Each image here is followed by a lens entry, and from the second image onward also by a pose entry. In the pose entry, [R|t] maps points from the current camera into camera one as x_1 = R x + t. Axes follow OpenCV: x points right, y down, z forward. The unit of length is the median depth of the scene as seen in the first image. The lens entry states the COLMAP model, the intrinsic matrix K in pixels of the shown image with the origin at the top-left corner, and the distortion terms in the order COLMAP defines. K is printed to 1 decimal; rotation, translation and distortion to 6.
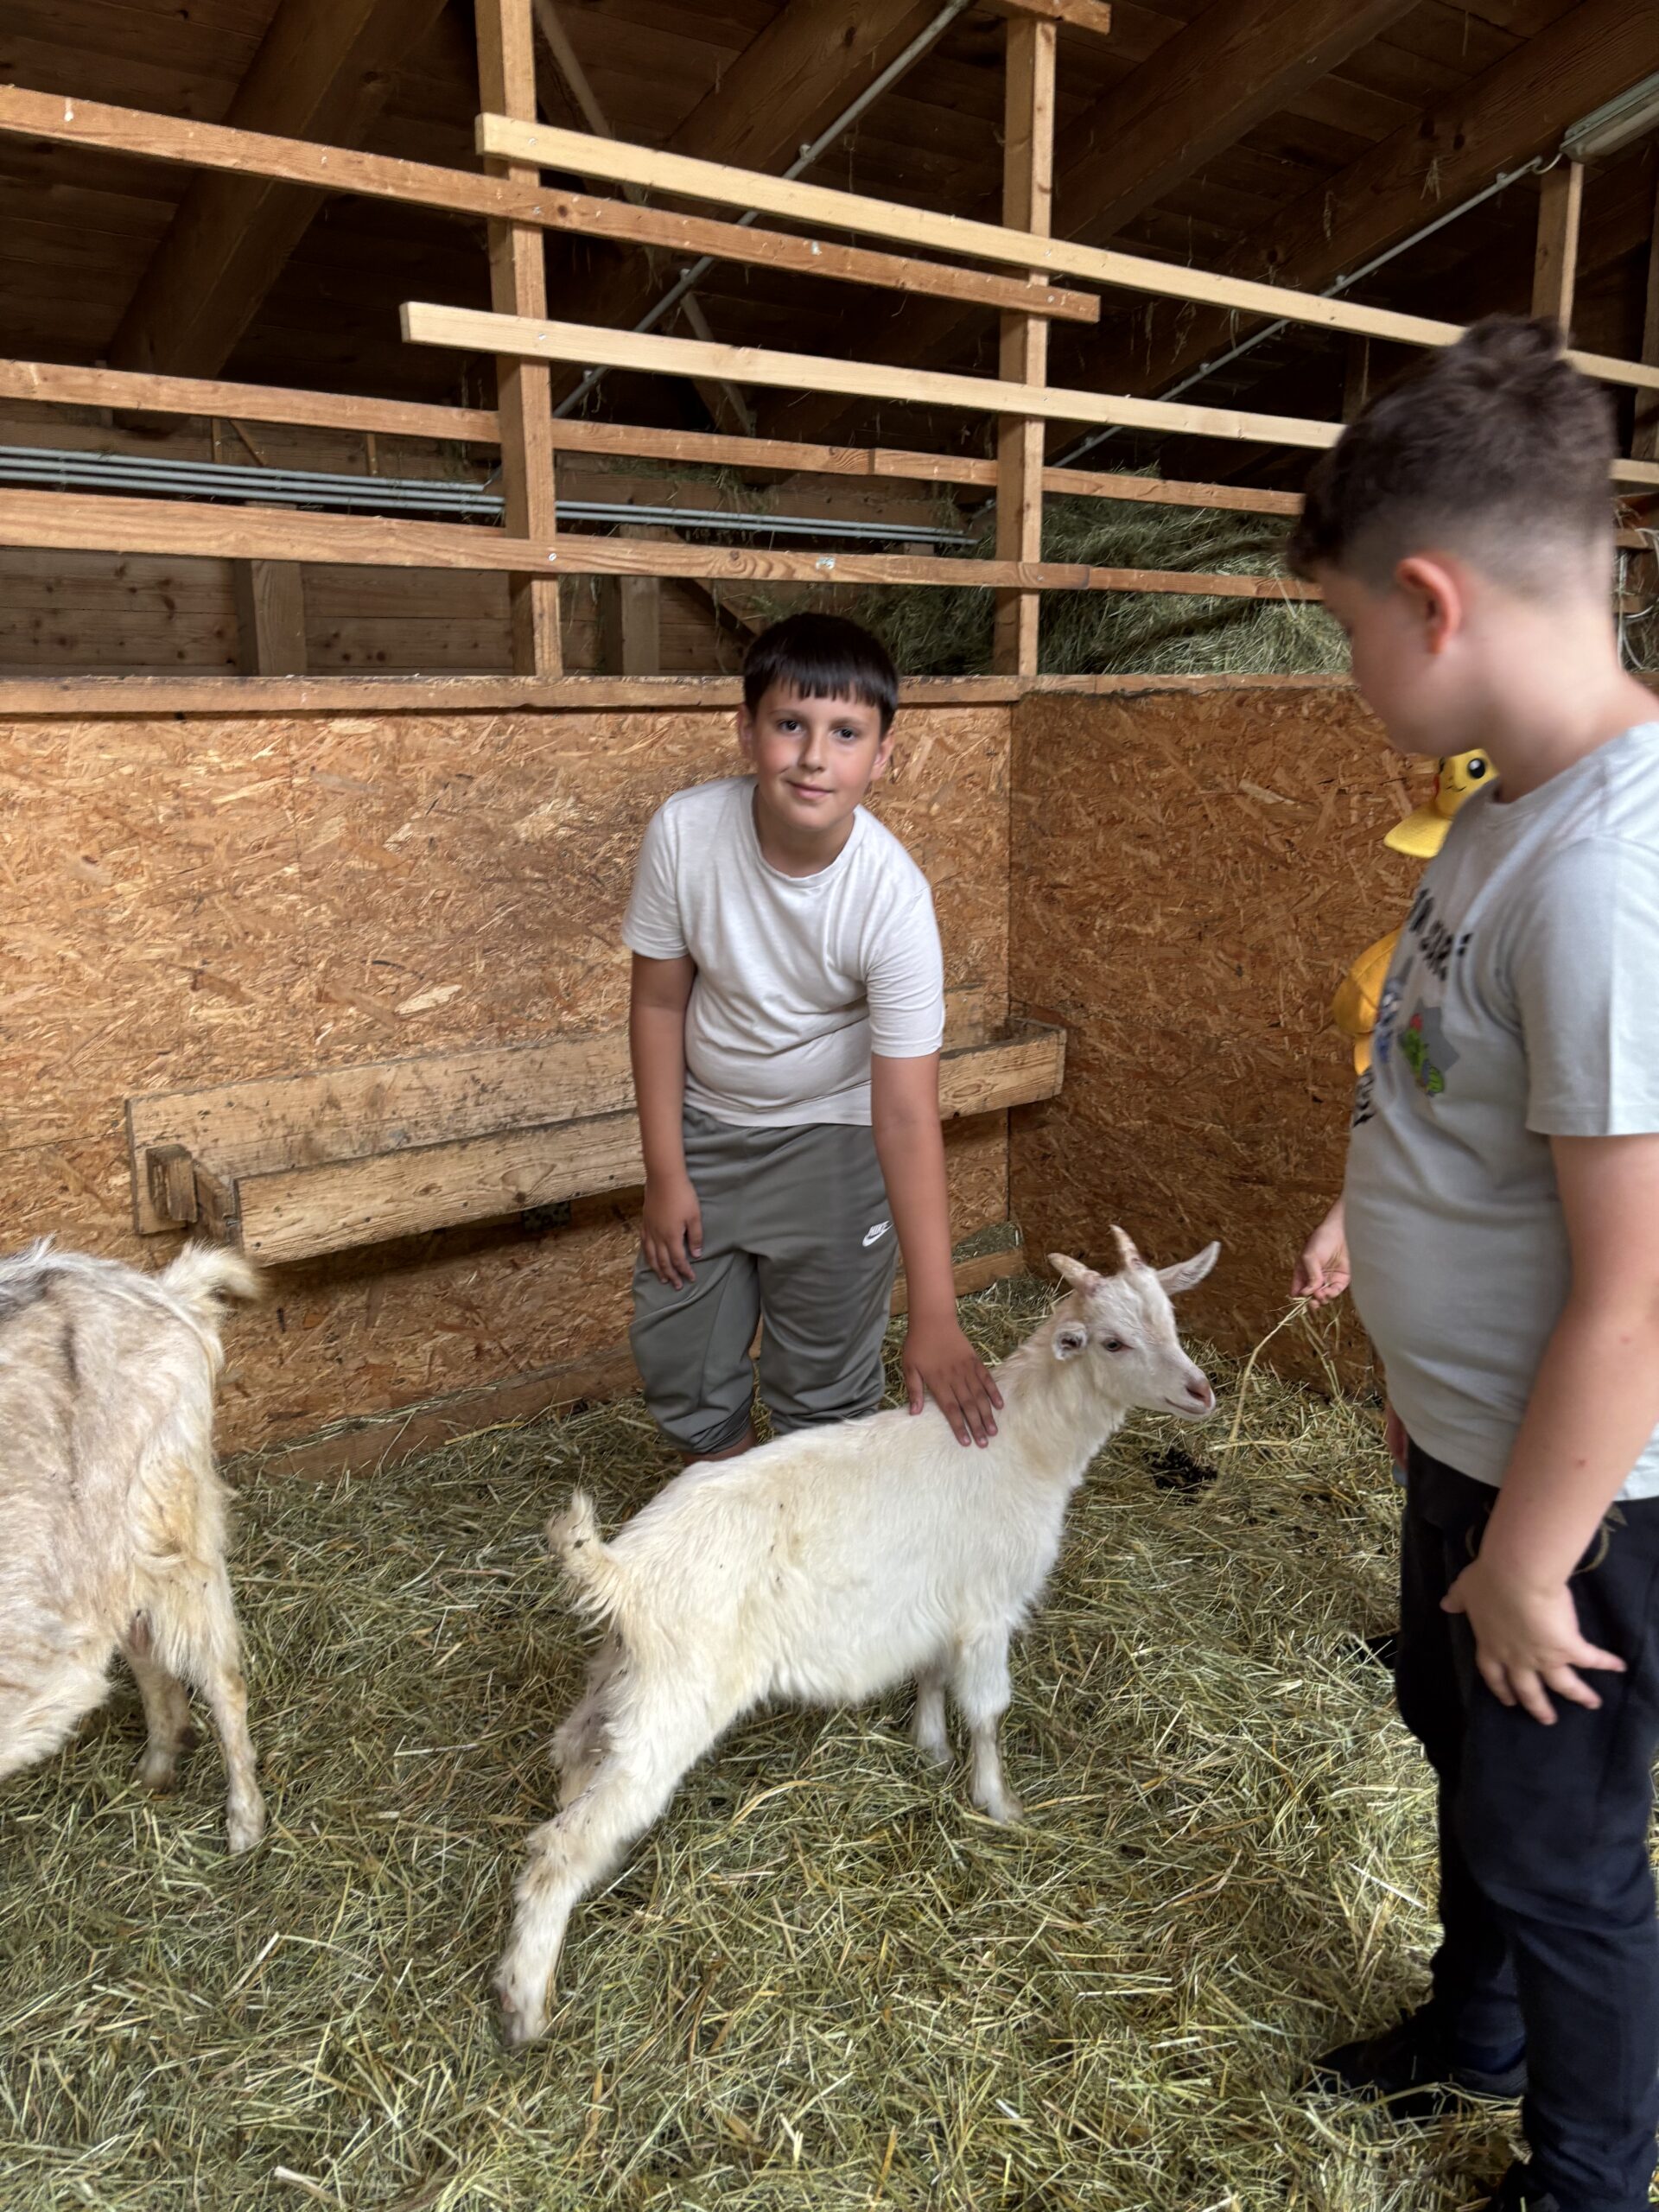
lens RADIAL K [[1688.1, 0, 851.1], [0, 1688.1, 1137.7], [0, 0, 1]] dist [0.027770, -0.035458]
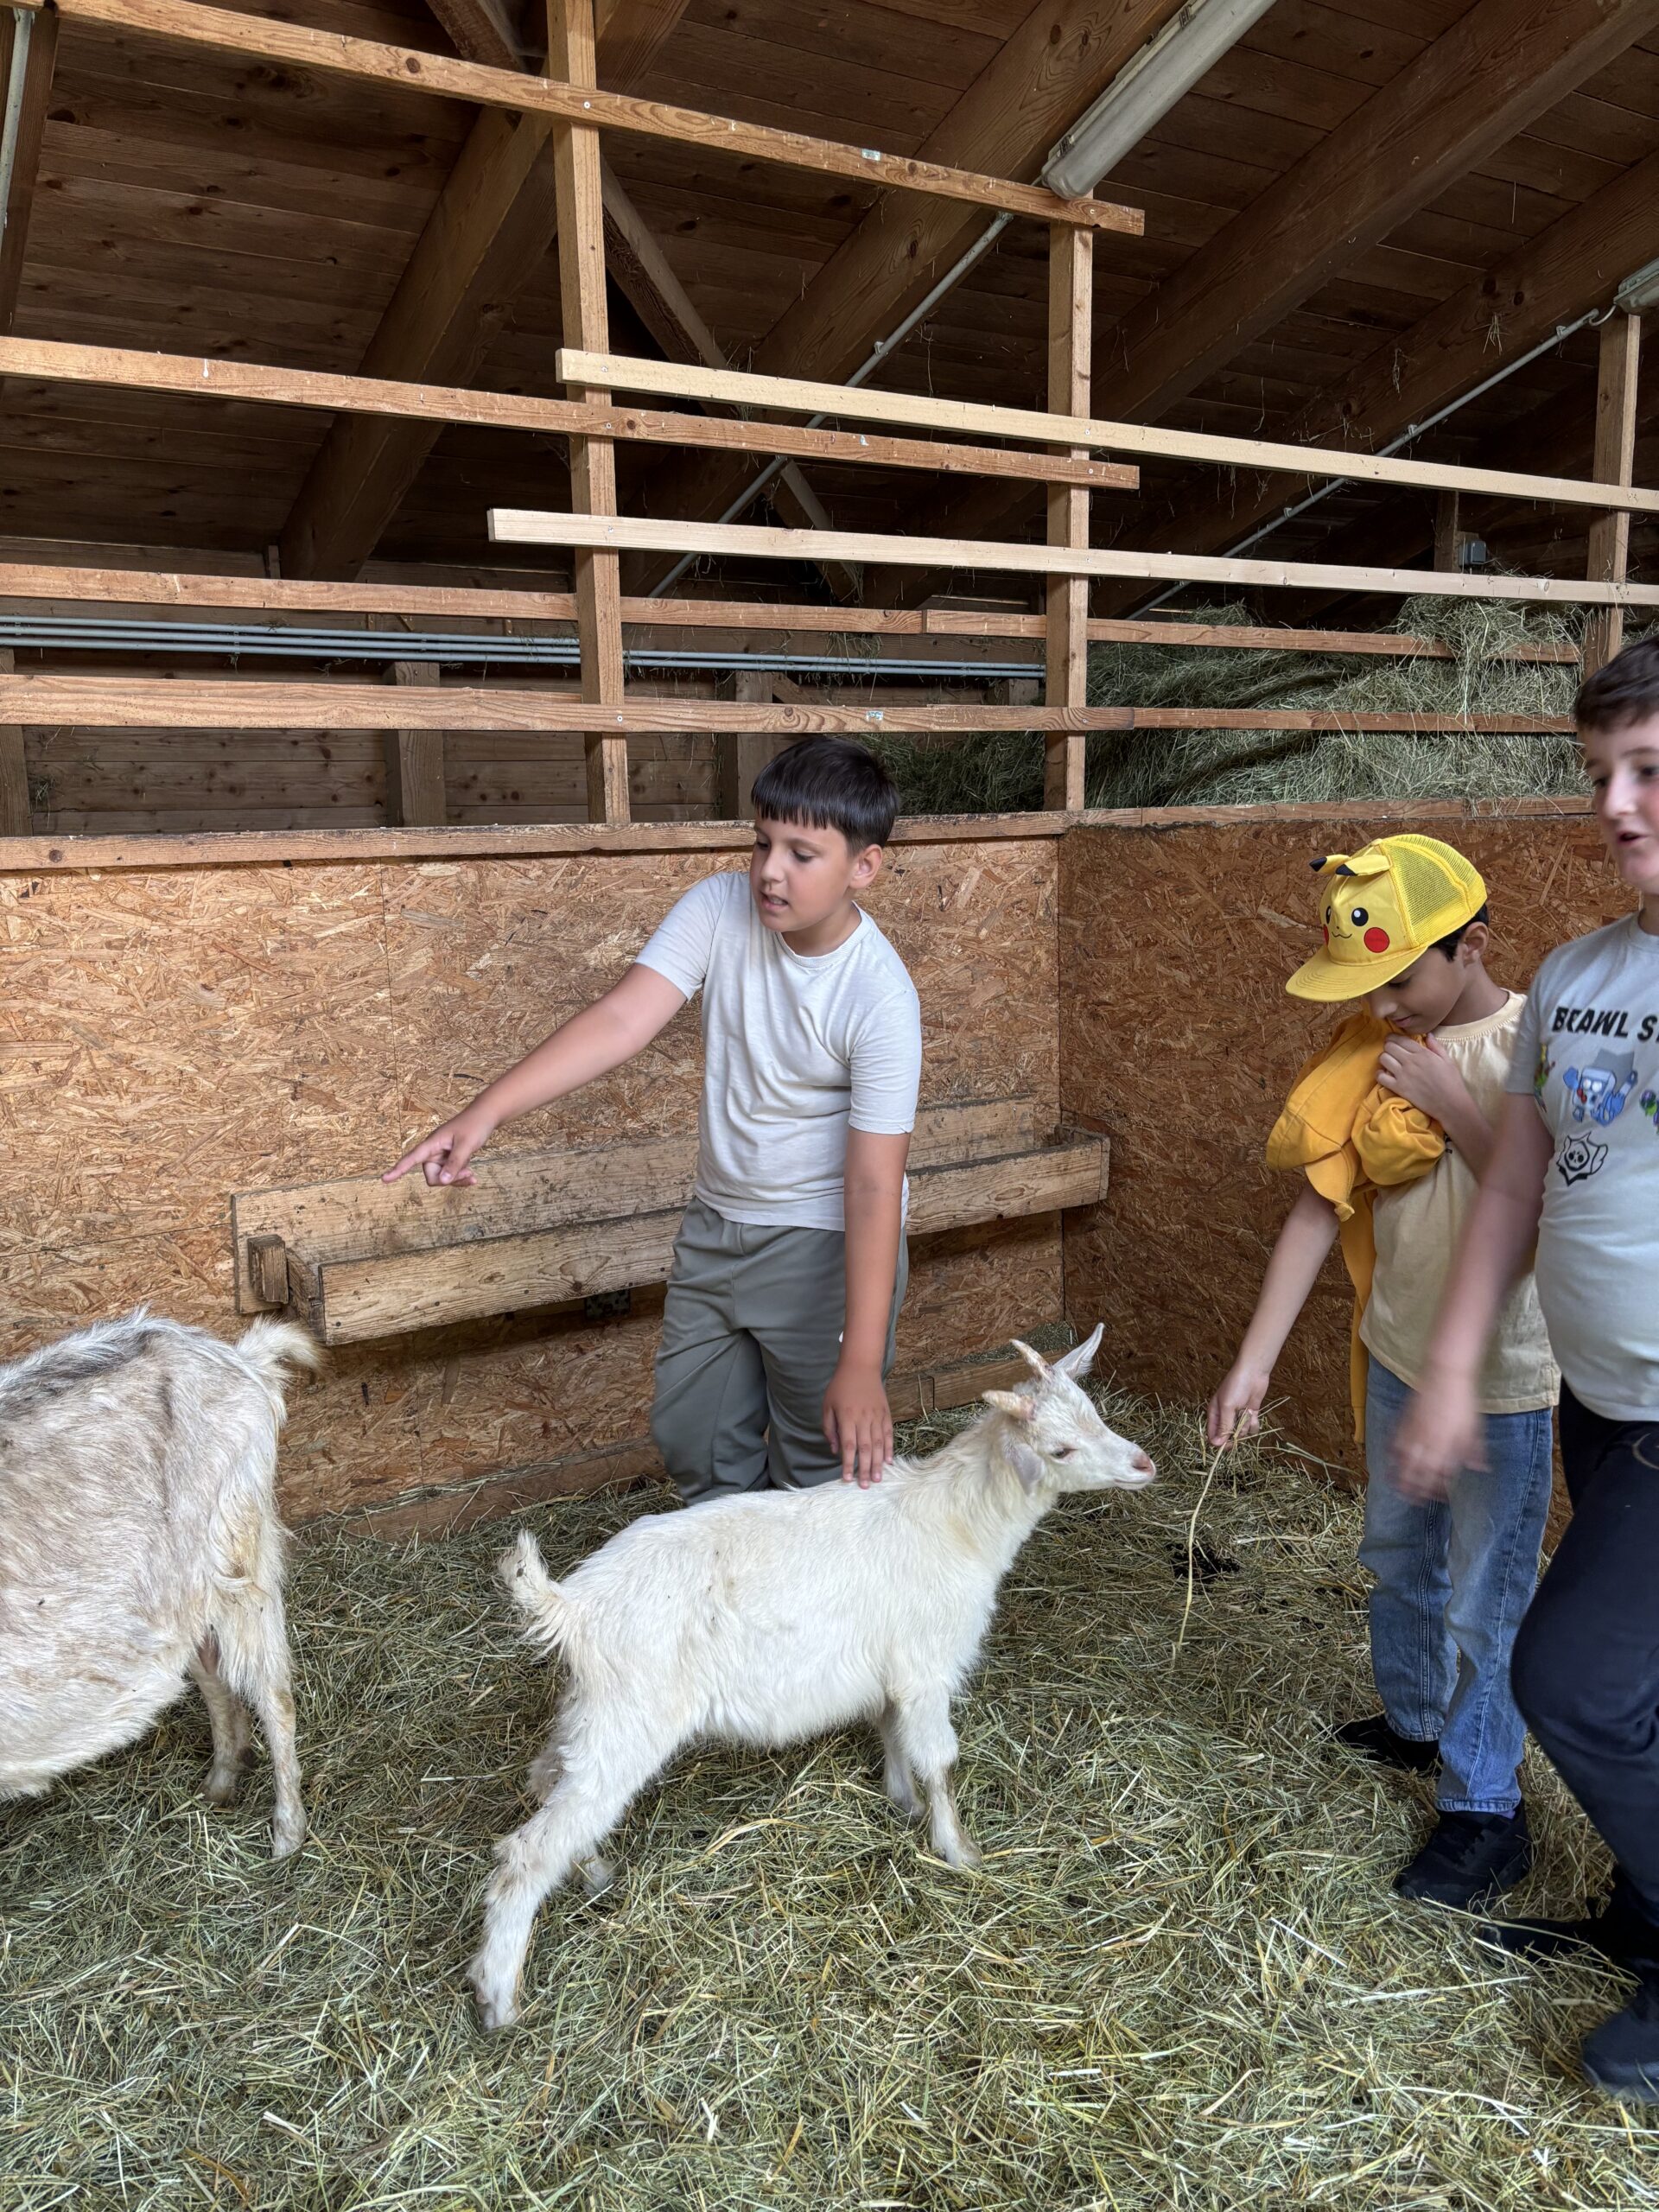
lens RADIAL K [[1688.1, 0, 842.0], [0, 1688.1, 1123.2], [0, 0, 1]] dist [0.027770, -0.035458]
pose [[0.994232, 0.004305, -0.107165, 0.093425], [-0.012087, 0.997326, -0.072073, 0.006101], [0.106568, 0.072953, 0.991626, -0.084252]]
